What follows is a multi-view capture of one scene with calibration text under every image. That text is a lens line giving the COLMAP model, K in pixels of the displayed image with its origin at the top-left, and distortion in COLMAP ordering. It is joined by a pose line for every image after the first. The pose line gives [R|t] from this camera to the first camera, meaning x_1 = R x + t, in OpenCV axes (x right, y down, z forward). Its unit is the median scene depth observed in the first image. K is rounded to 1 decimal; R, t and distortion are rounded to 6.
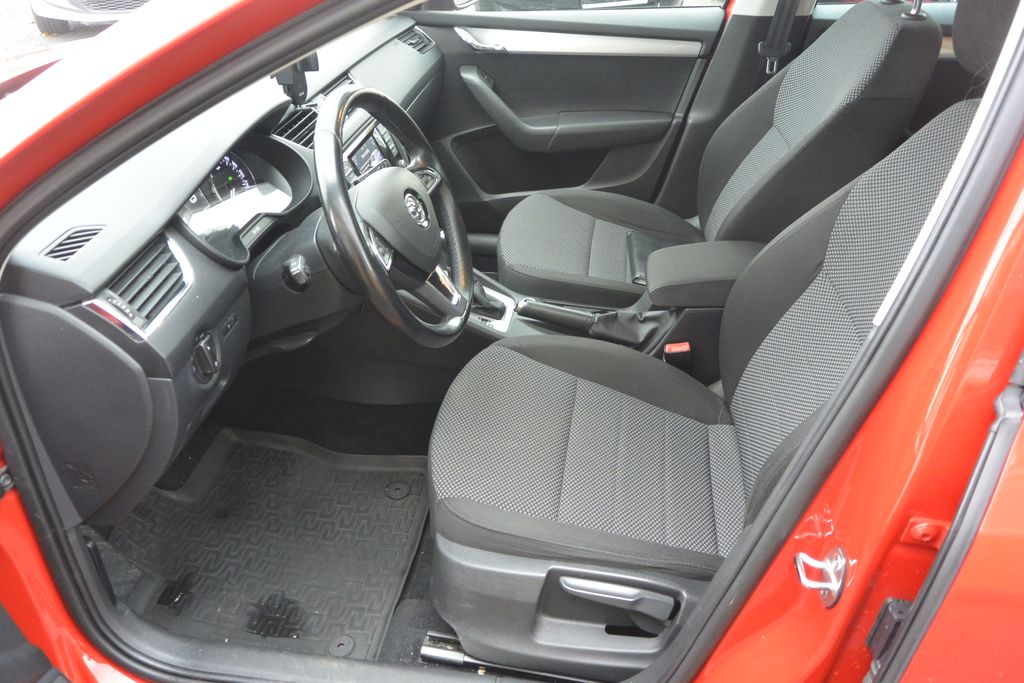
lens RADIAL K [[776.8, 0, 502.3], [0, 776.8, 340.3], [0, 0, 1]] dist [-0.009237, 0.021311]
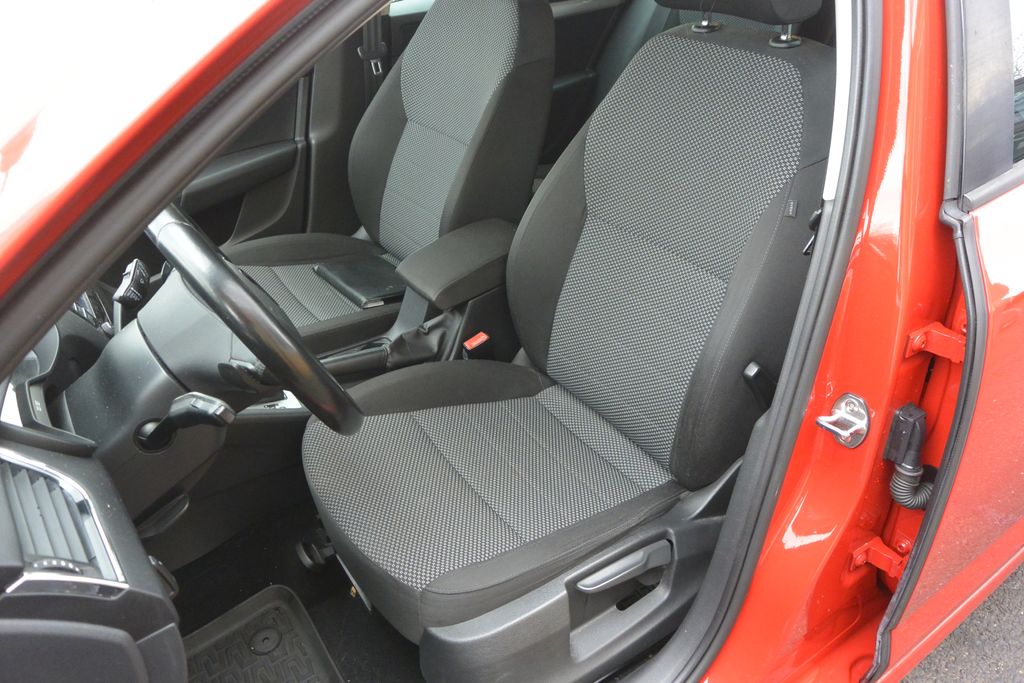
lens RADIAL K [[776.8, 0, 508.4], [0, 776.8, 338.3], [0, 0, 1]] dist [-0.009237, 0.021311]
pose [[0.740824, -0.395976, 0.542572, -0.281760], [0.417118, 0.904338, 0.090467, -0.065839], [-0.526491, 0.159296, 0.835124, 0.145508]]
